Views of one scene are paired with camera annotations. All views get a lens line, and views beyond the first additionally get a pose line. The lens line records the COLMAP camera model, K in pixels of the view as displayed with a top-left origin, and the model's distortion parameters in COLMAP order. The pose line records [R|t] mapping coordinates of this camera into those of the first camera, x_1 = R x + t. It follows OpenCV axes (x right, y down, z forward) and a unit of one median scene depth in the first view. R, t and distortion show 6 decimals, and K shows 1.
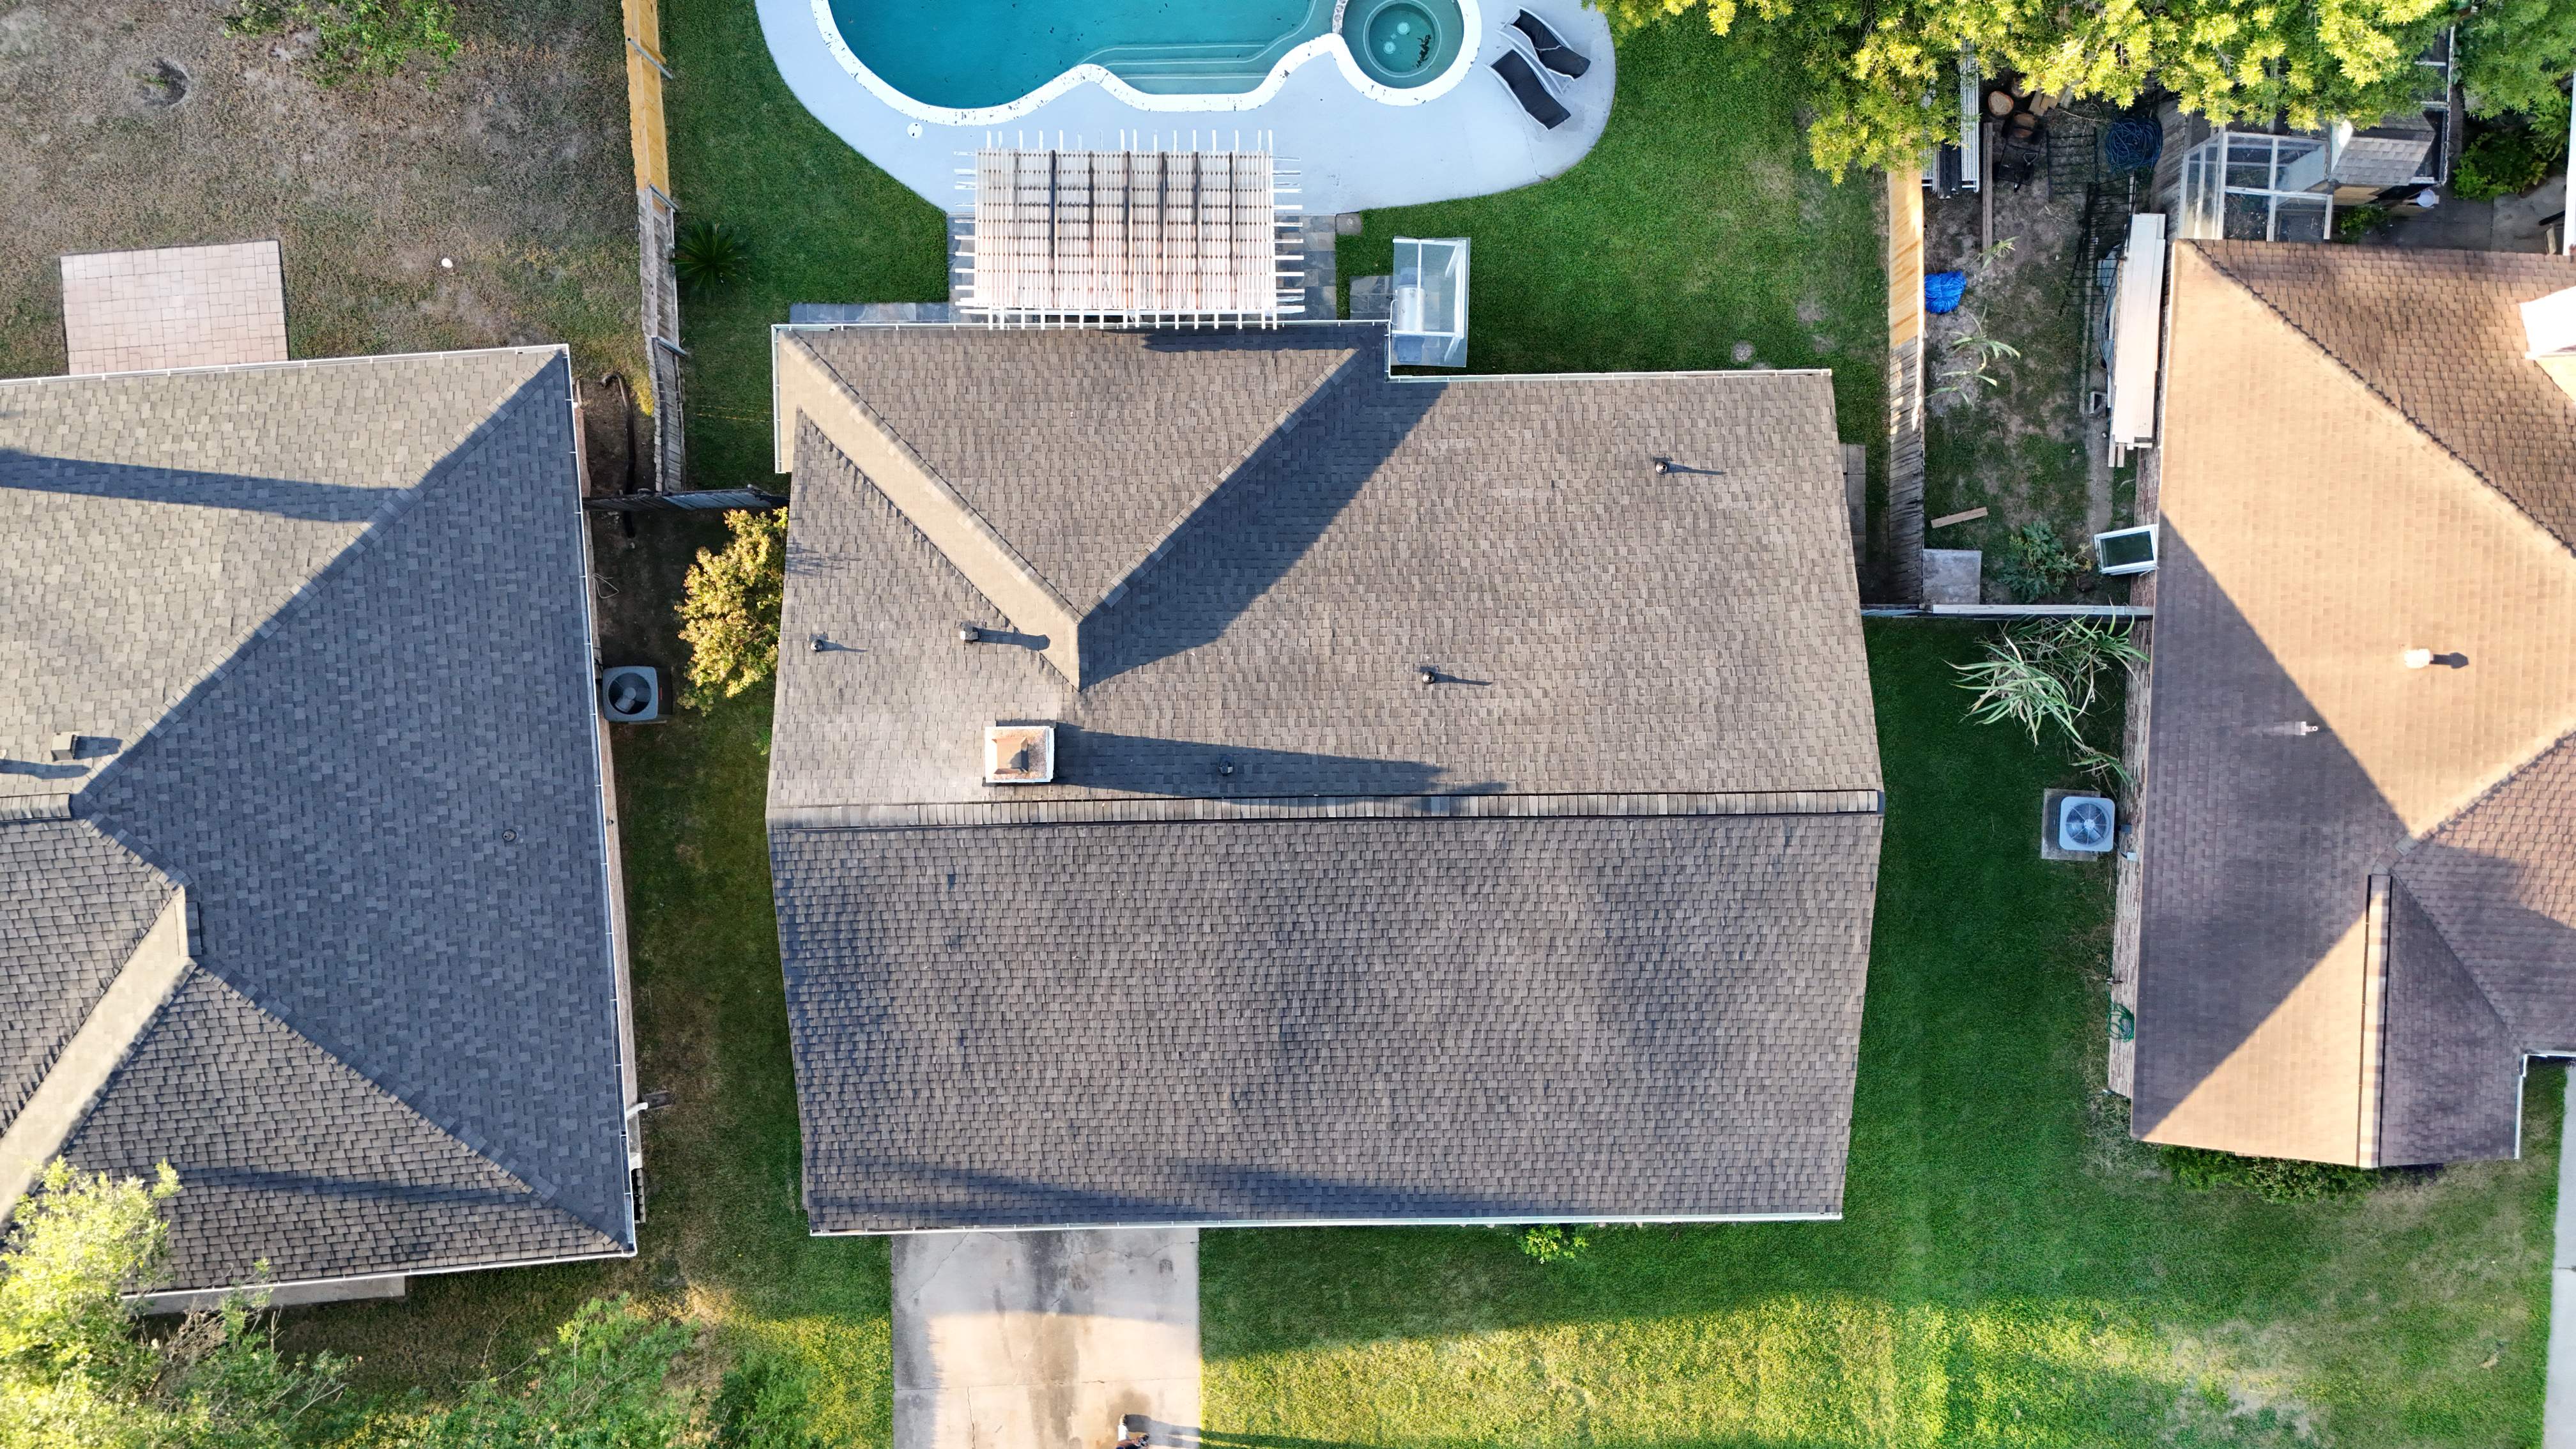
lens RADIAL K [[1901.9, 0, 1294.0], [0, 1901.9, 722.7], [0, 0, 1]] dist [0.046509, -0.038833]
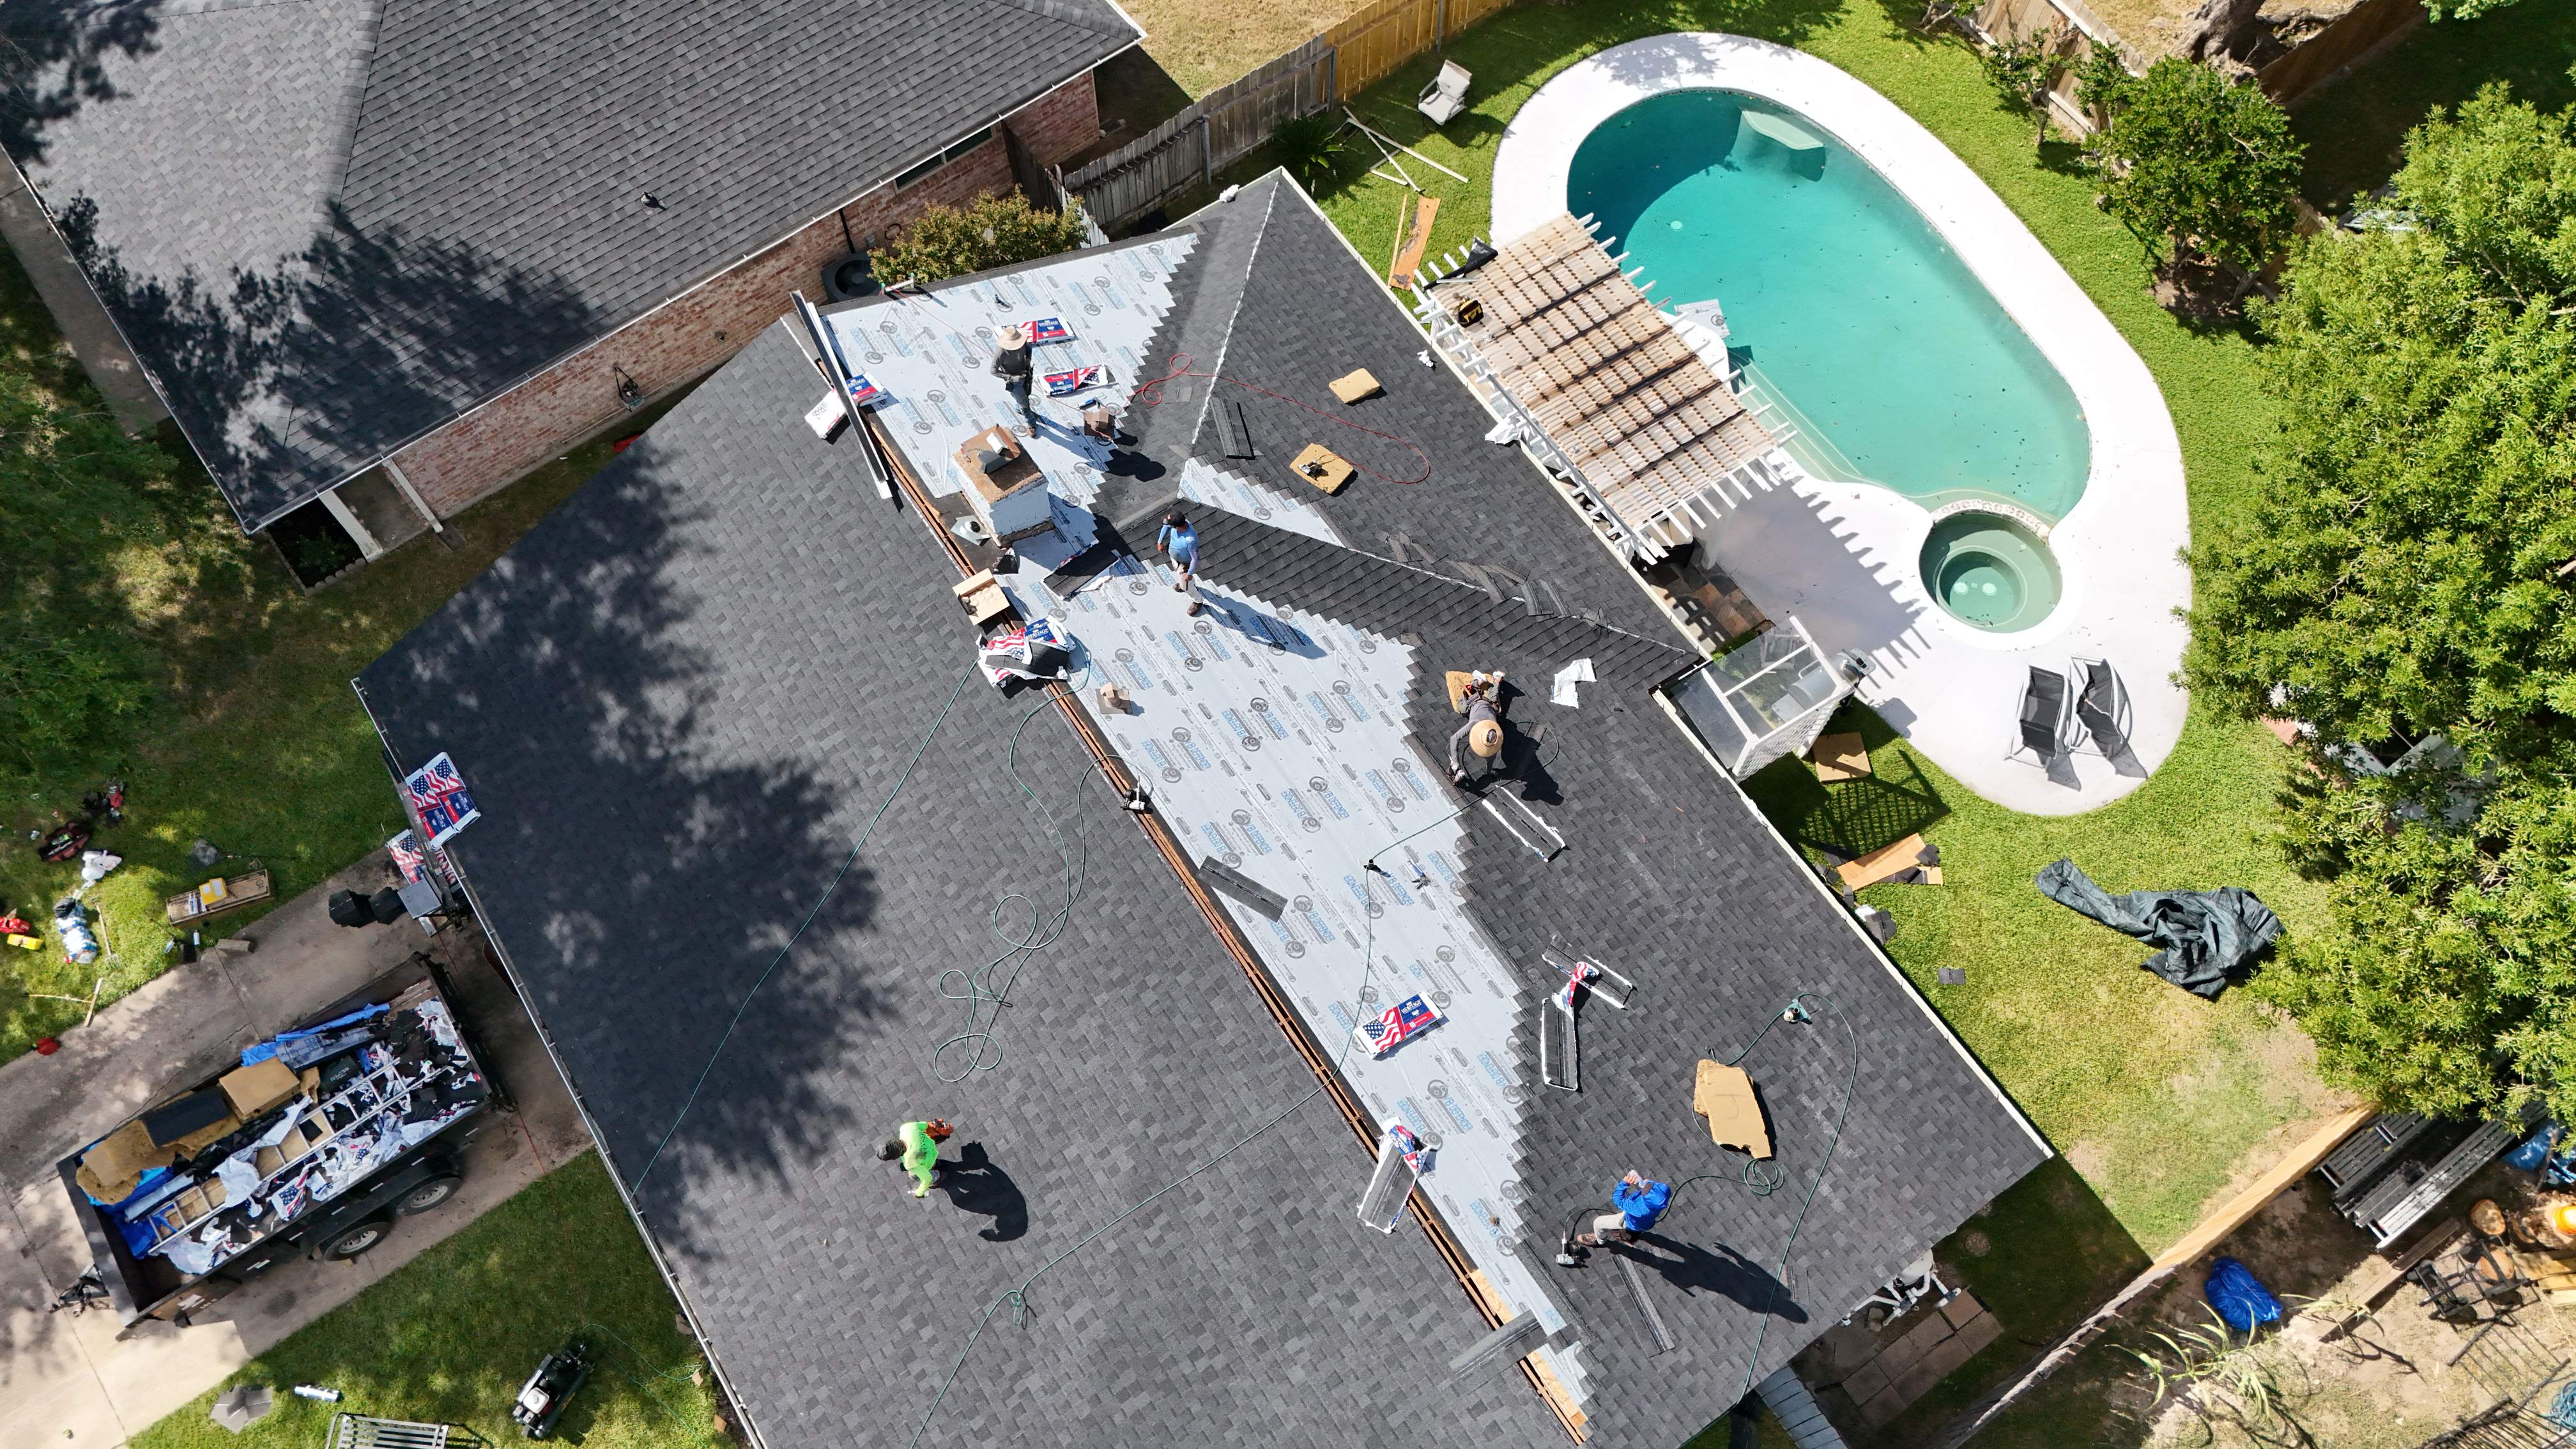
lens RADIAL K [[1901.9, 0, 1289.1], [0, 1901.9, 716.4], [0, 0, 1]] dist [0.046509, -0.038833]
pose [[0.553368, 0.744497, -0.373509, 0.273139], [-0.832937, 0.494335, -0.248695, 0.150647], [-0.000514, 0.448729, 0.893668, 0.298775]]
